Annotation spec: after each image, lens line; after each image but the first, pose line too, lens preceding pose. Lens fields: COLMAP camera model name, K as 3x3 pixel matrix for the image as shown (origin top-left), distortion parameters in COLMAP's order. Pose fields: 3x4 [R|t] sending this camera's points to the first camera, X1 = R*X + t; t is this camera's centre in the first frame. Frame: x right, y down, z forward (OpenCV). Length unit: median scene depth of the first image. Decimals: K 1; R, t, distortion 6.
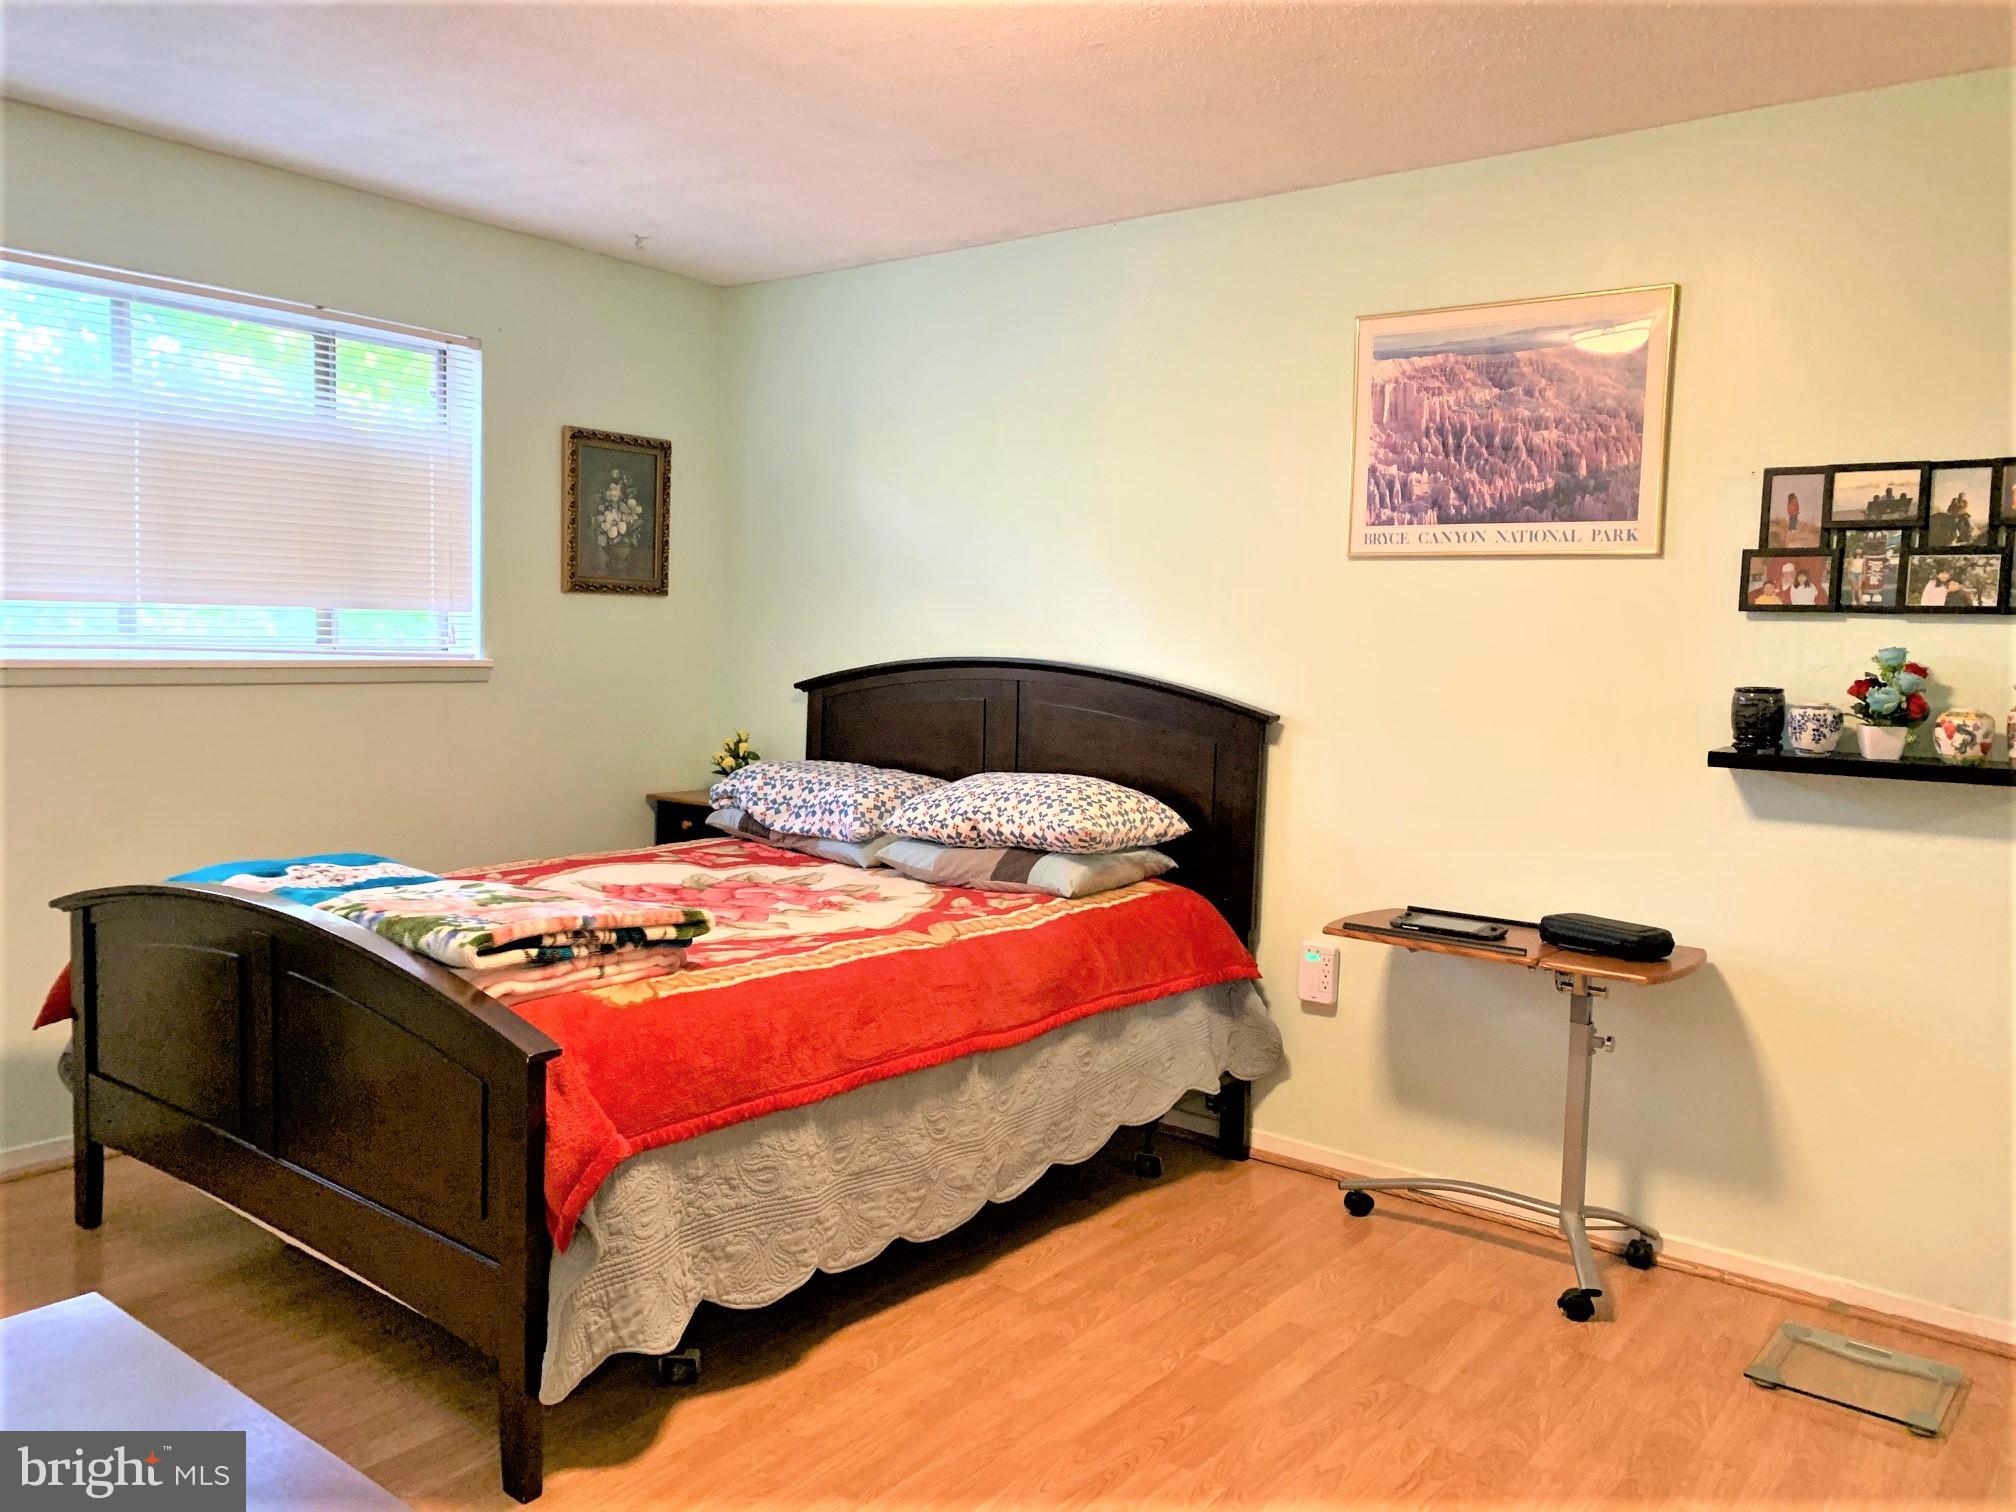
lens RADIAL K [[1541.9, 0, 951.9], [0, 1541.9, 732.4], [0, 0, 1]] dist [0.200423, -0.507863]
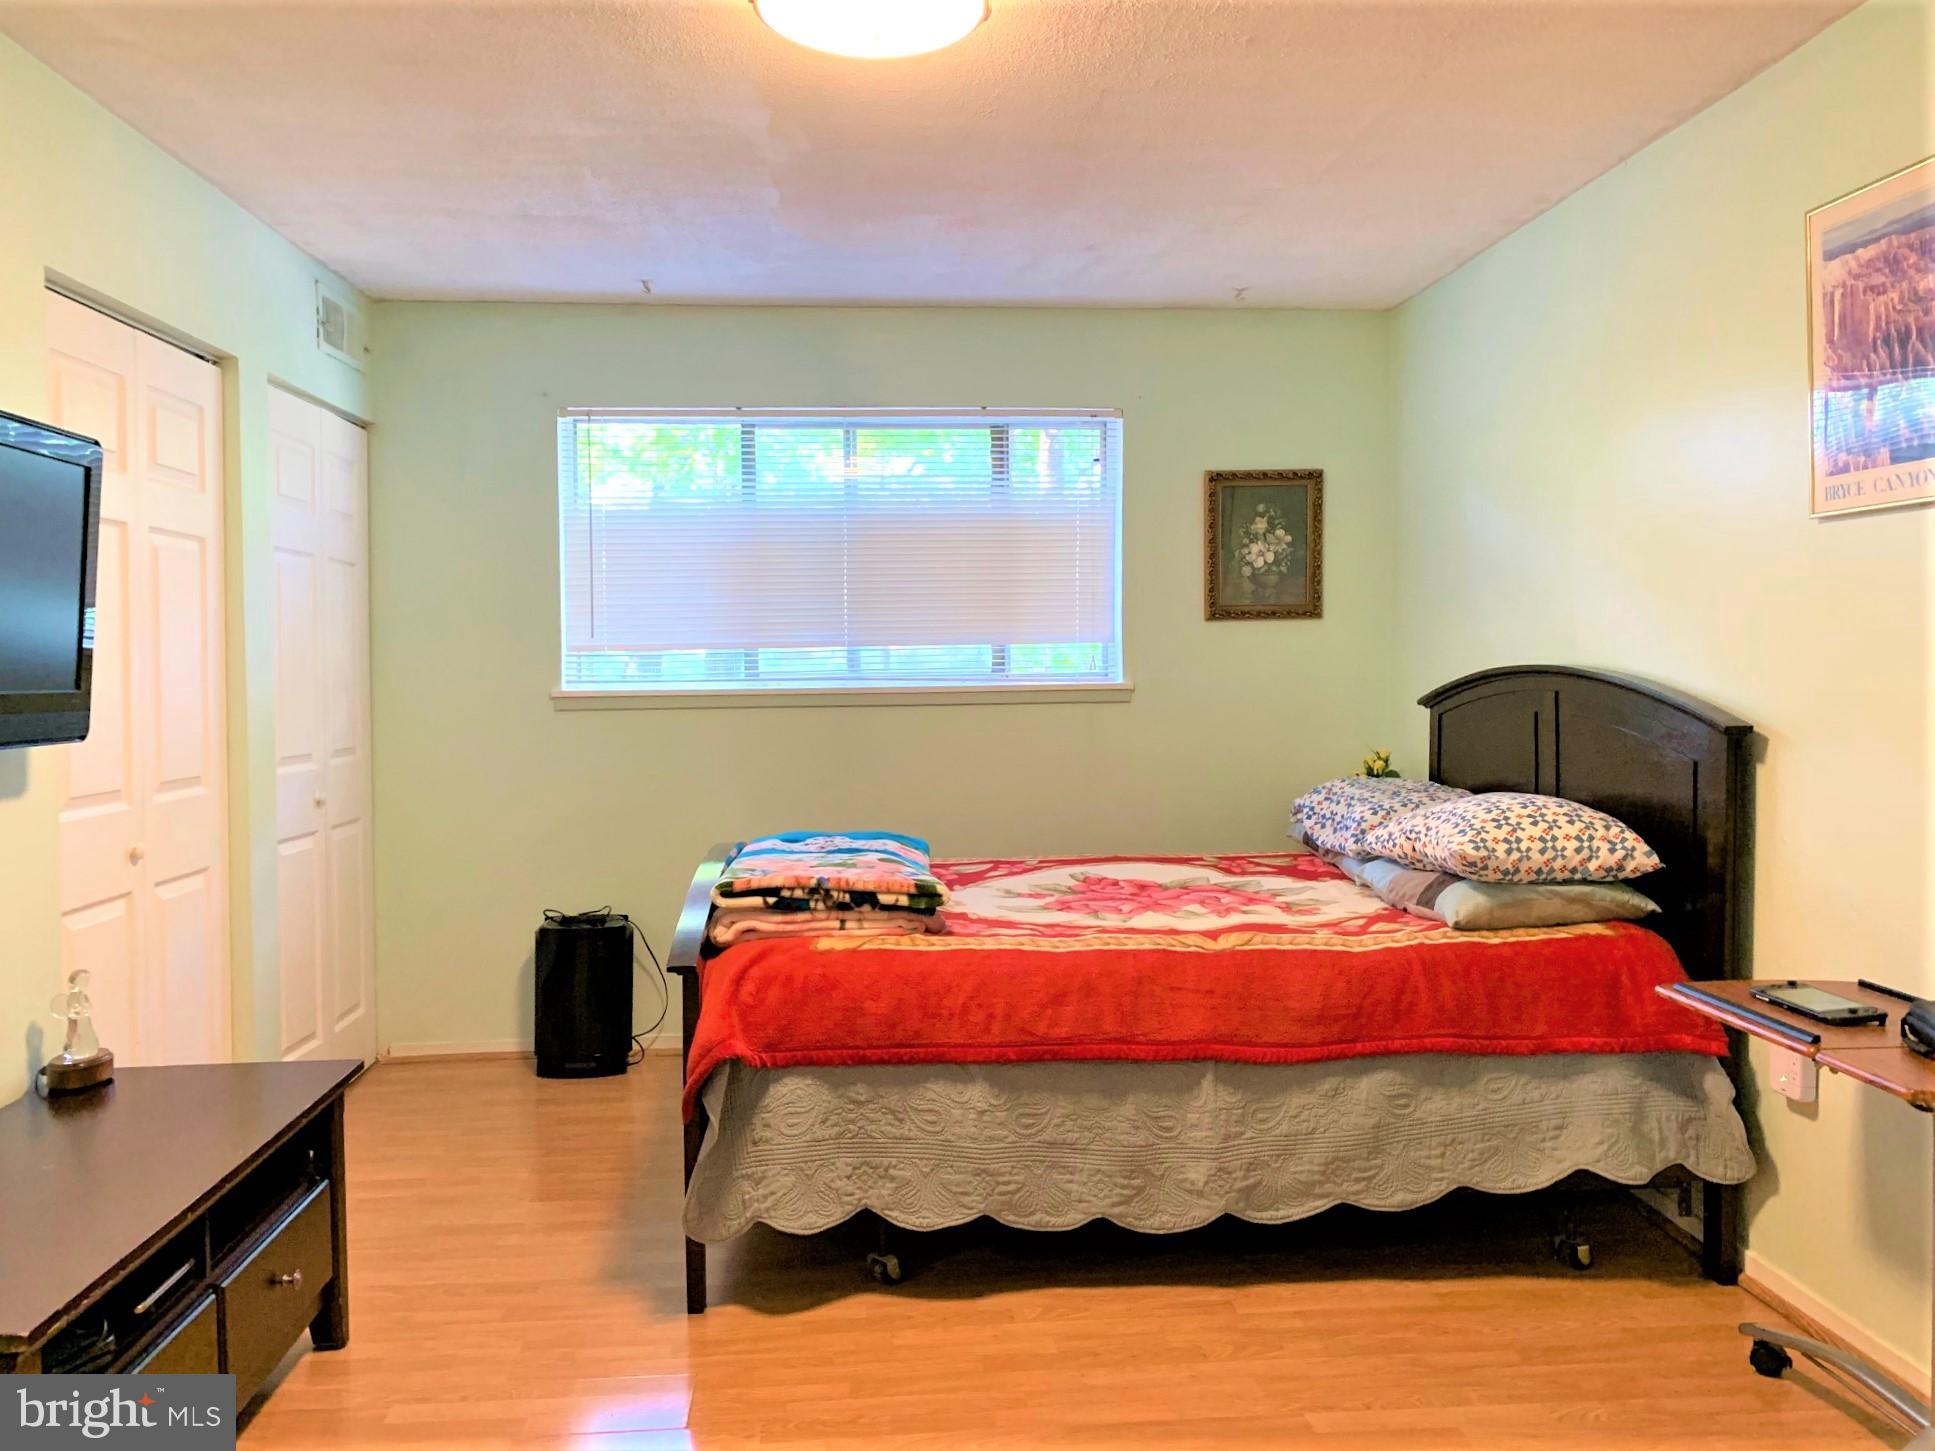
lens RADIAL K [[1517.5, 0, 961.7], [0, 1517.5, 714.6], [0, 0, 1]] dist [0.059407, -0.054548]
pose [[0.680686, -0.007459, -0.732538, 0.548300], [-0.021801, 0.999299, -0.030434, 0.016951], [0.732251, 0.036686, 0.680046, 0.189709]]
